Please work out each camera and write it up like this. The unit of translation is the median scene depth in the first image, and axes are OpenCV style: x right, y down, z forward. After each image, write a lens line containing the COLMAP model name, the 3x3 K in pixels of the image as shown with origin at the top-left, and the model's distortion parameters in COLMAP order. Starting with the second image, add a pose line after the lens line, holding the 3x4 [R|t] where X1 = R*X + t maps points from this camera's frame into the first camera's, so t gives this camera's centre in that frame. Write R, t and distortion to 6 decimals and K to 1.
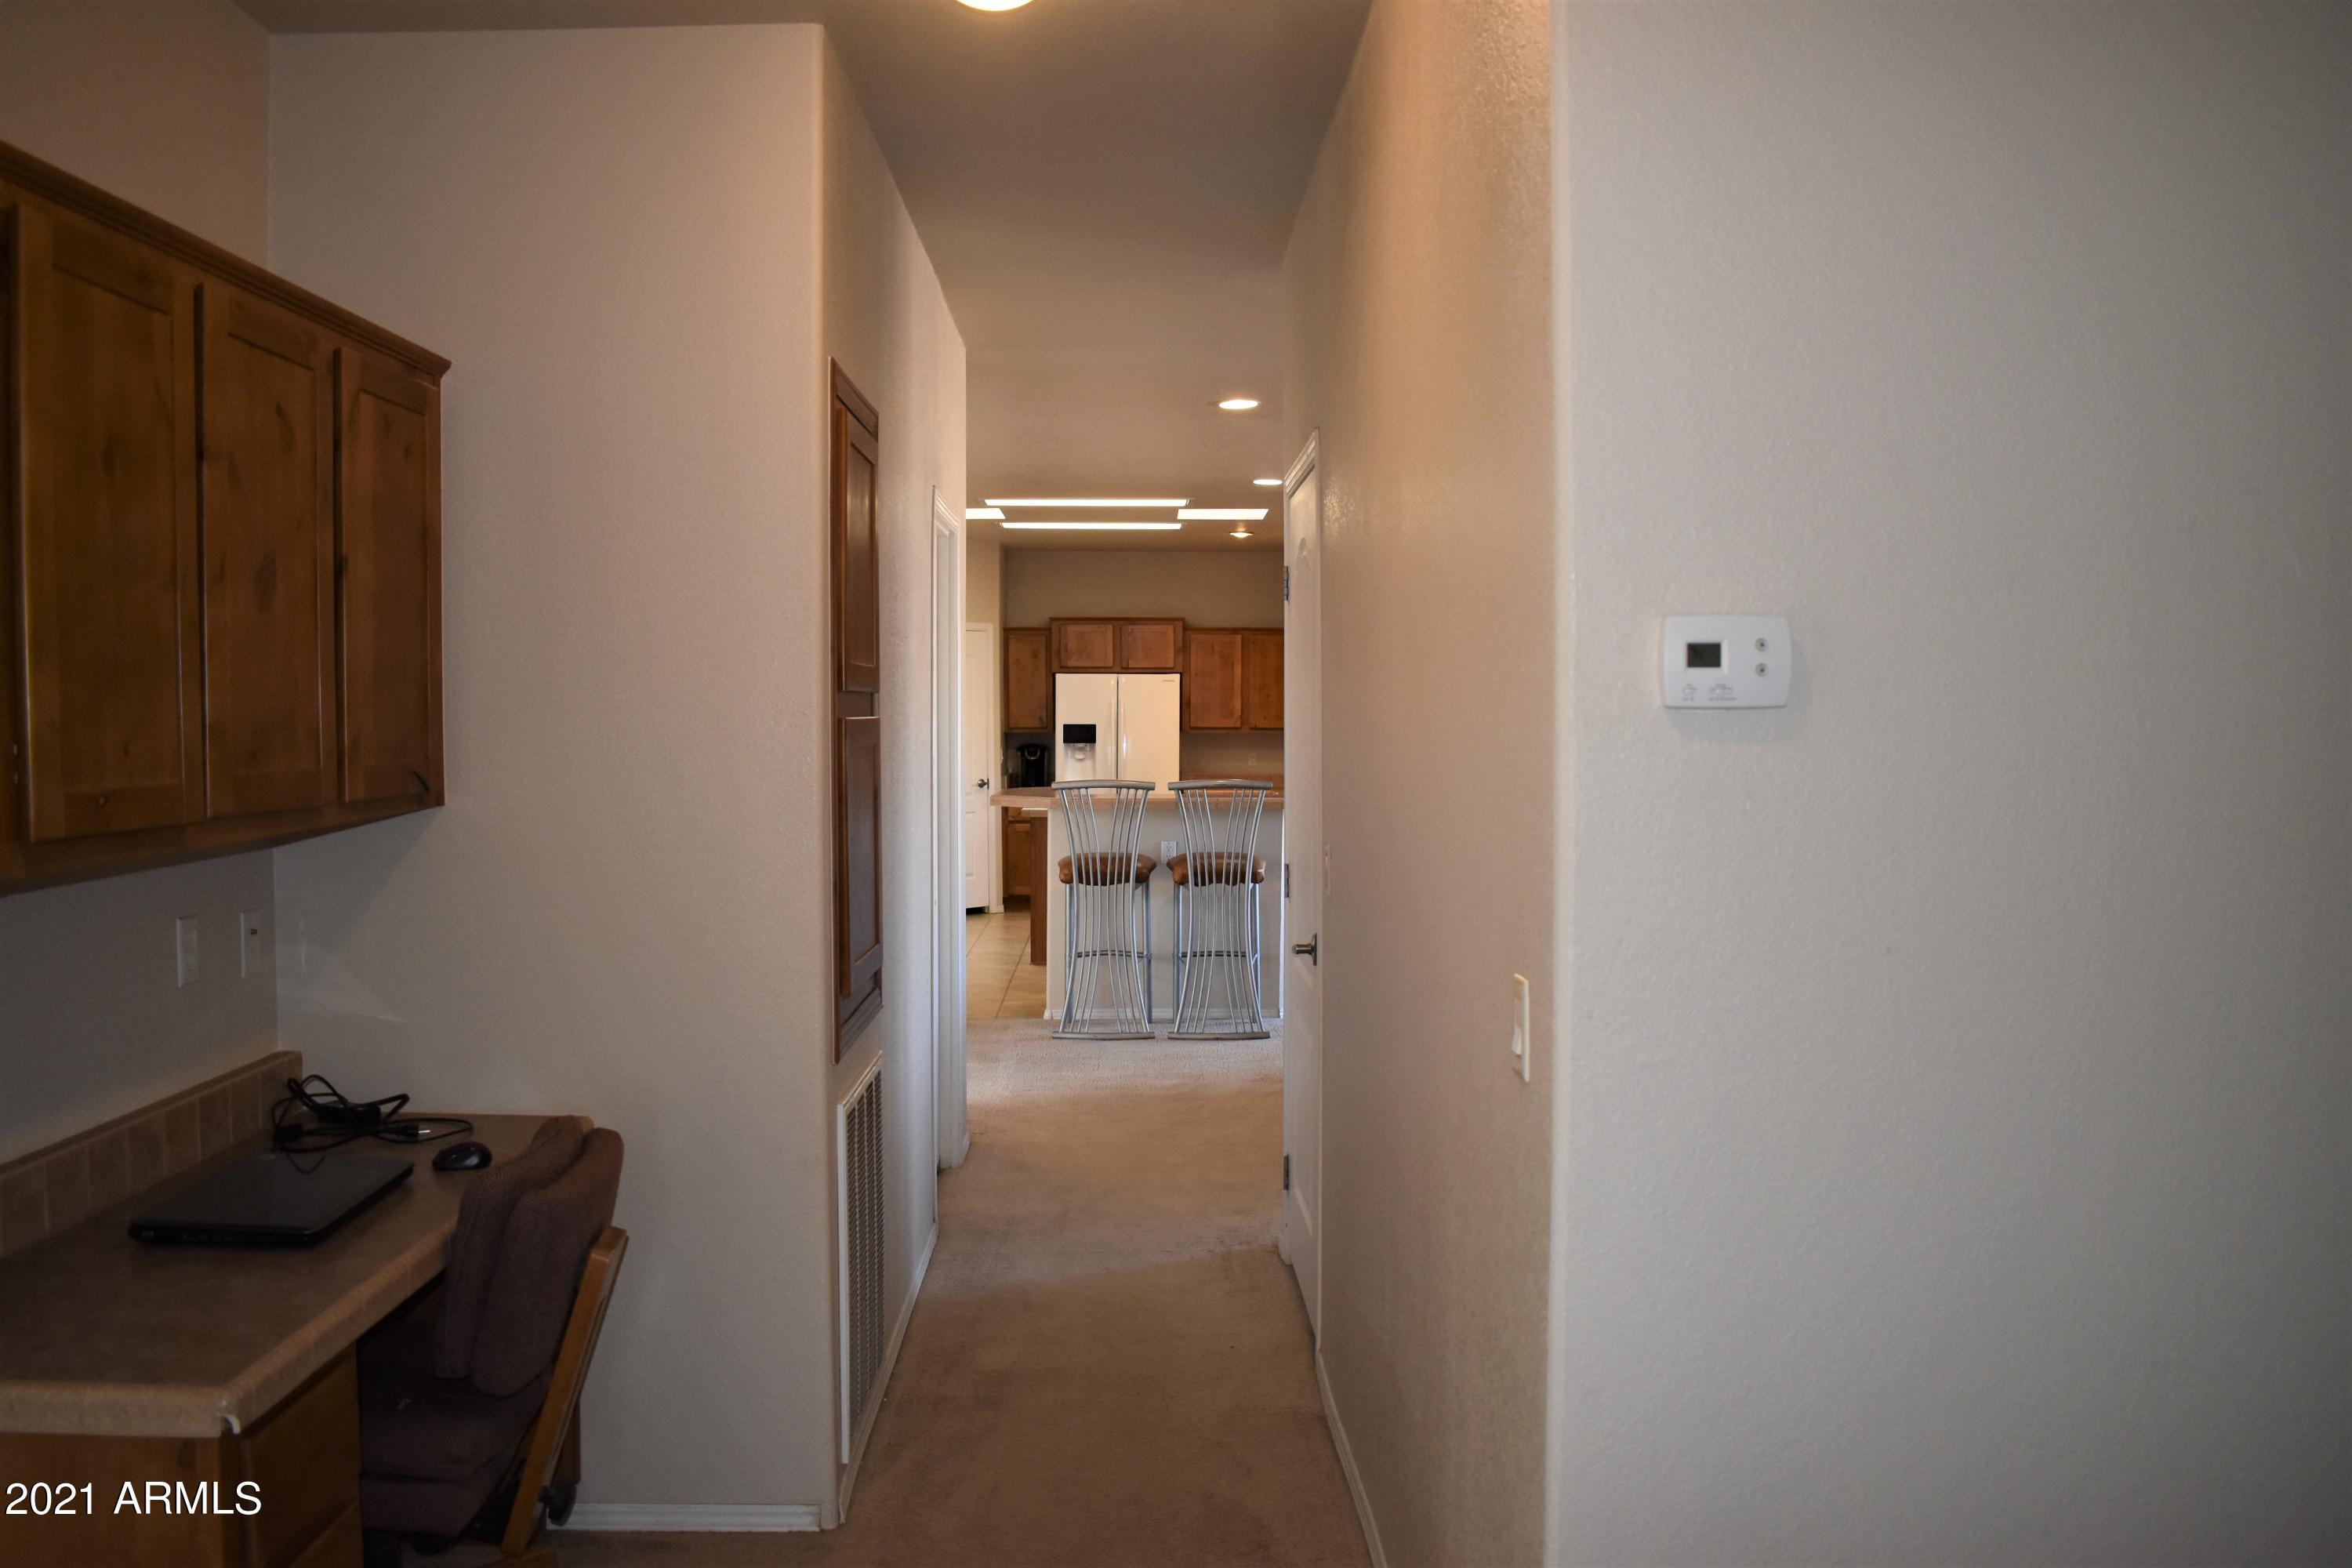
lens RADIAL K [[1813.8, 0, 1167.1], [0, 1813.8, 782.8], [0, 0, 1]] dist [-0.090926, 0.004662]
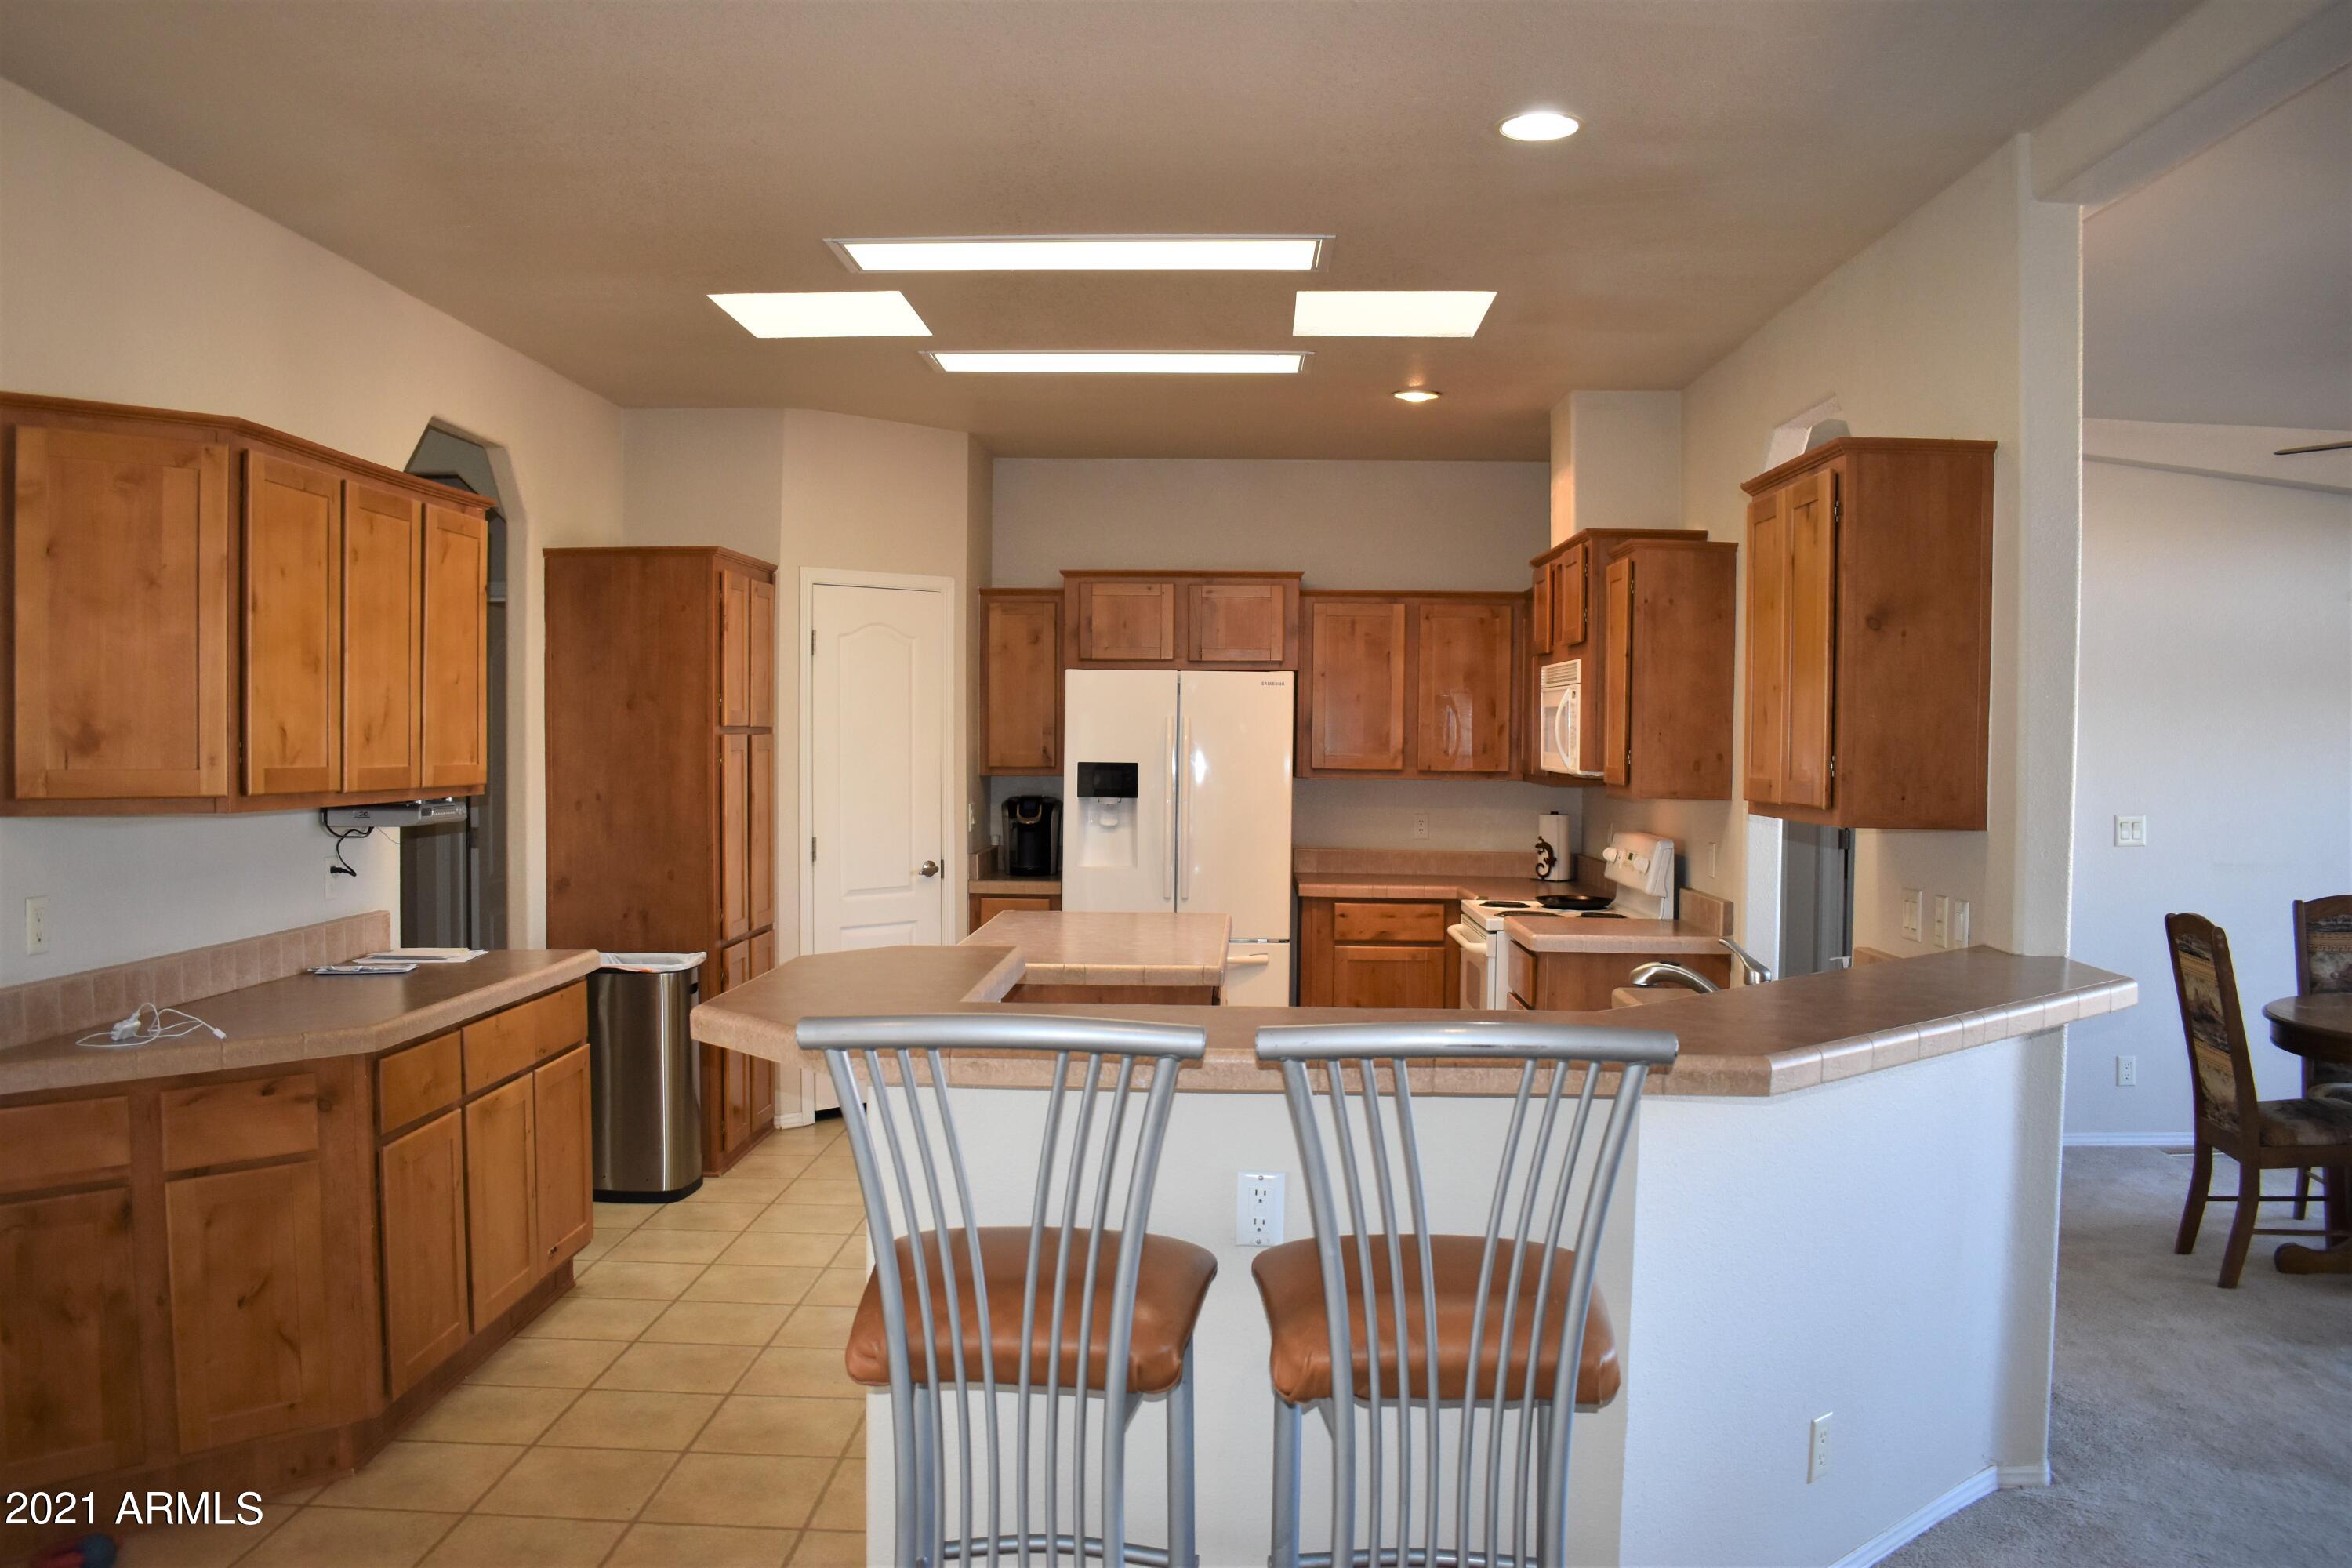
lens RADIAL K [[1813.8, 0, 1167.1], [0, 1813.8, 782.8], [0, 0, 1]] dist [-0.090926, 0.004662]
pose [[0.998243, 0.008244, -0.058682, 0.001189], [-0.009209, 0.999827, -0.016189, -0.017116], [0.058539, 0.016701, 0.998145, 0.448417]]
